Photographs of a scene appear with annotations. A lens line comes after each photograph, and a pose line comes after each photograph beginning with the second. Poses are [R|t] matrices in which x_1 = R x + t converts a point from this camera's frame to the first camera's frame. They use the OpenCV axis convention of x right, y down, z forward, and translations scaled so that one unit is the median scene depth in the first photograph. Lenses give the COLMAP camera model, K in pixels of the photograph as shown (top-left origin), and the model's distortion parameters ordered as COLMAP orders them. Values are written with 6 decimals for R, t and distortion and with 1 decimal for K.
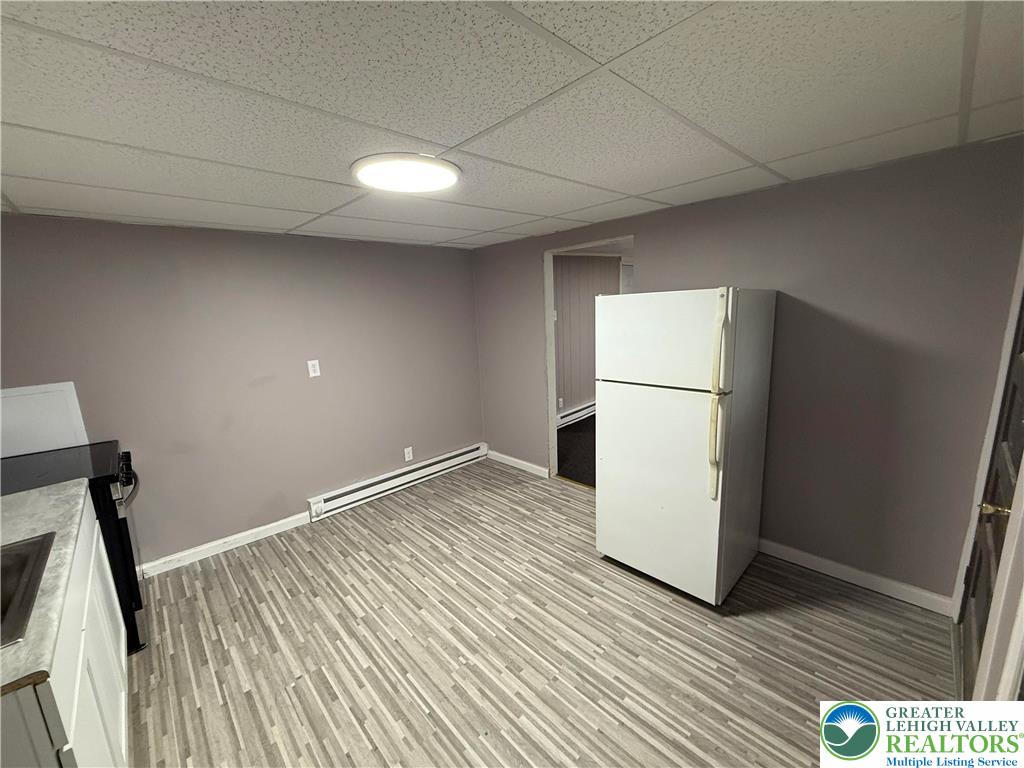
lens RADIAL K [[407.1, 0, 508.8], [0, 407.1, 385.1], [0, 0, 1]] dist [-0.002564, -0.000111]
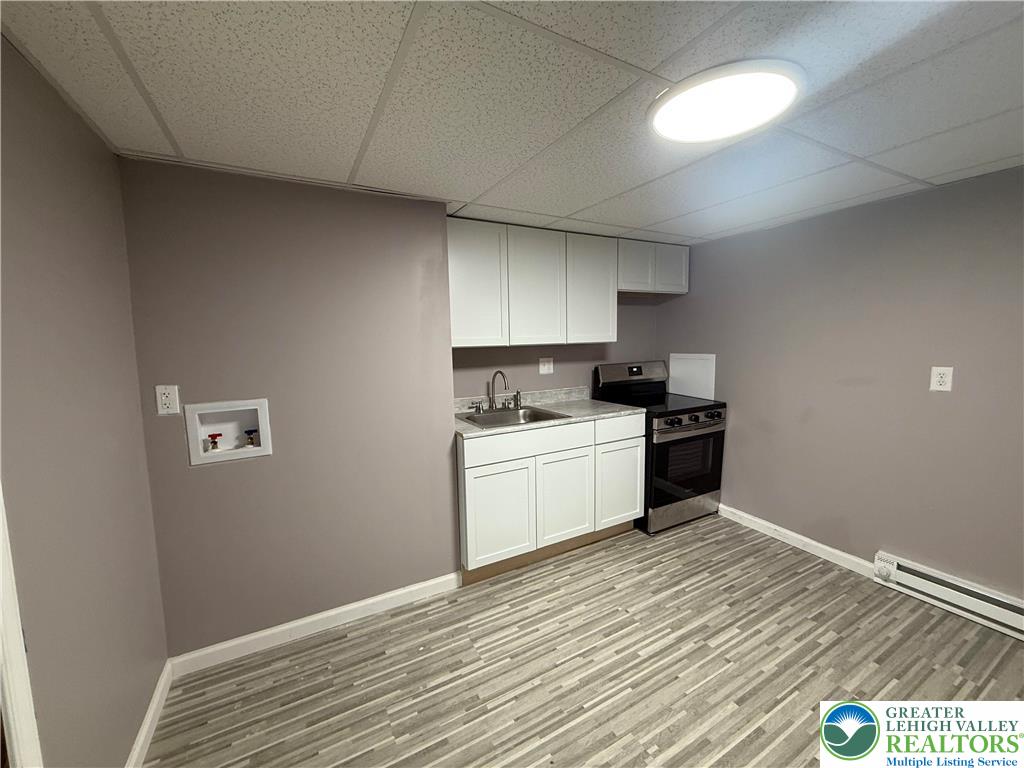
lens RADIAL K [[407.1, 0, 508.8], [0, 407.1, 385.1], [0, 0, 1]] dist [-0.002564, -0.000111]
pose [[-0.253559, 0.155622, -0.954720, 0.545978], [-0.151899, 0.968324, 0.198181, -0.088052], [0.955319, 0.195271, -0.221888, 0.742269]]
